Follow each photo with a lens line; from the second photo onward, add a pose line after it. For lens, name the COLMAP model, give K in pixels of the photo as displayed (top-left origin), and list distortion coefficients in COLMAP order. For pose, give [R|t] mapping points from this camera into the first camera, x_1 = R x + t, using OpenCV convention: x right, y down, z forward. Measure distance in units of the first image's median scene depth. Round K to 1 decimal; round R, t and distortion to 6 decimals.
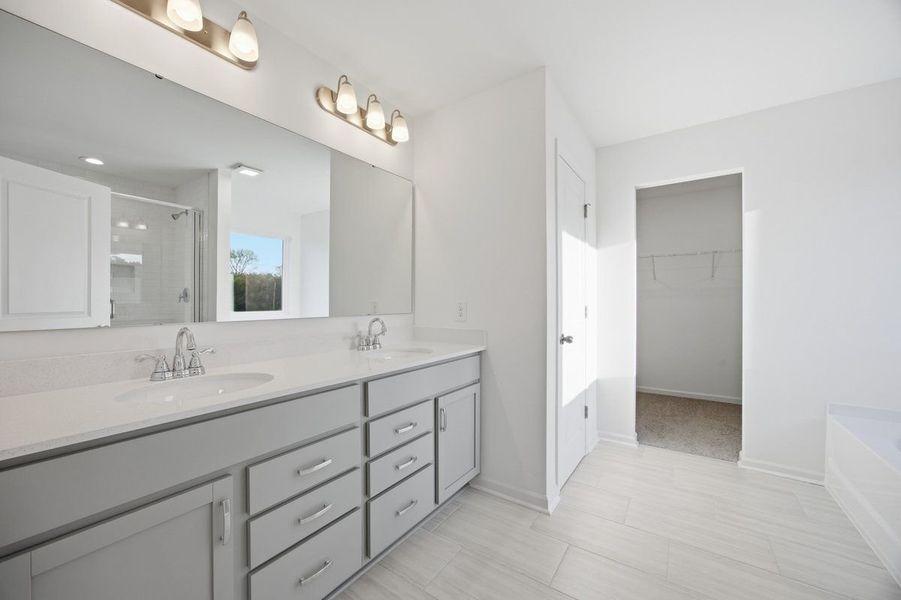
lens RADIAL K [[345.1, 0, 450.5], [0, 345.1, 300.0], [0, 0, 1]] dist [-0.034403, 0.000004]
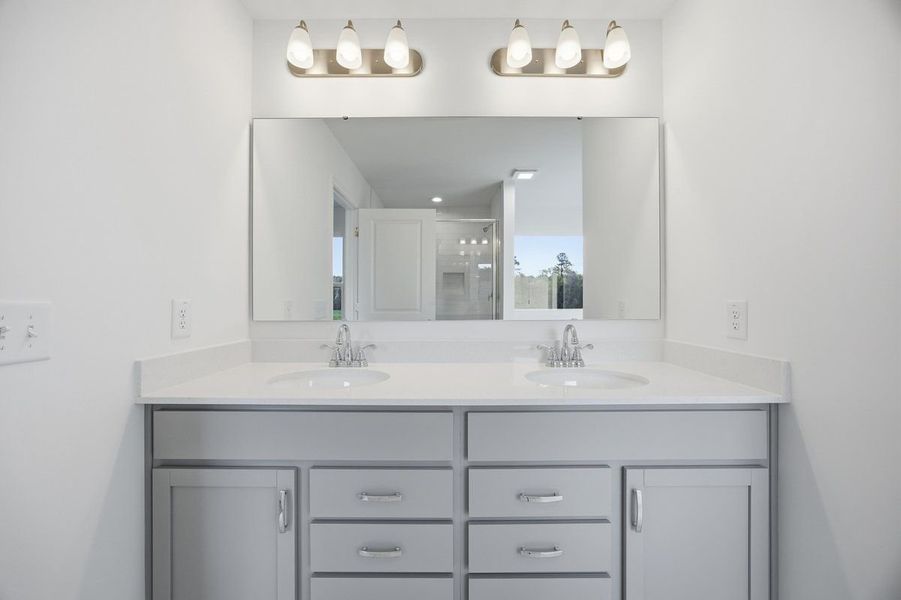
lens RADIAL K [[353.9, 0, 450.6], [0, 353.9, 292.7], [0, 0, 1]] dist [0.000241, 0.000014]
pose [[0.579374, -0.020166, -0.814813, 0.229693], [0.004746, 0.999760, -0.021369, -0.000064], [0.815048, 0.008513, 0.579331, 0.333529]]
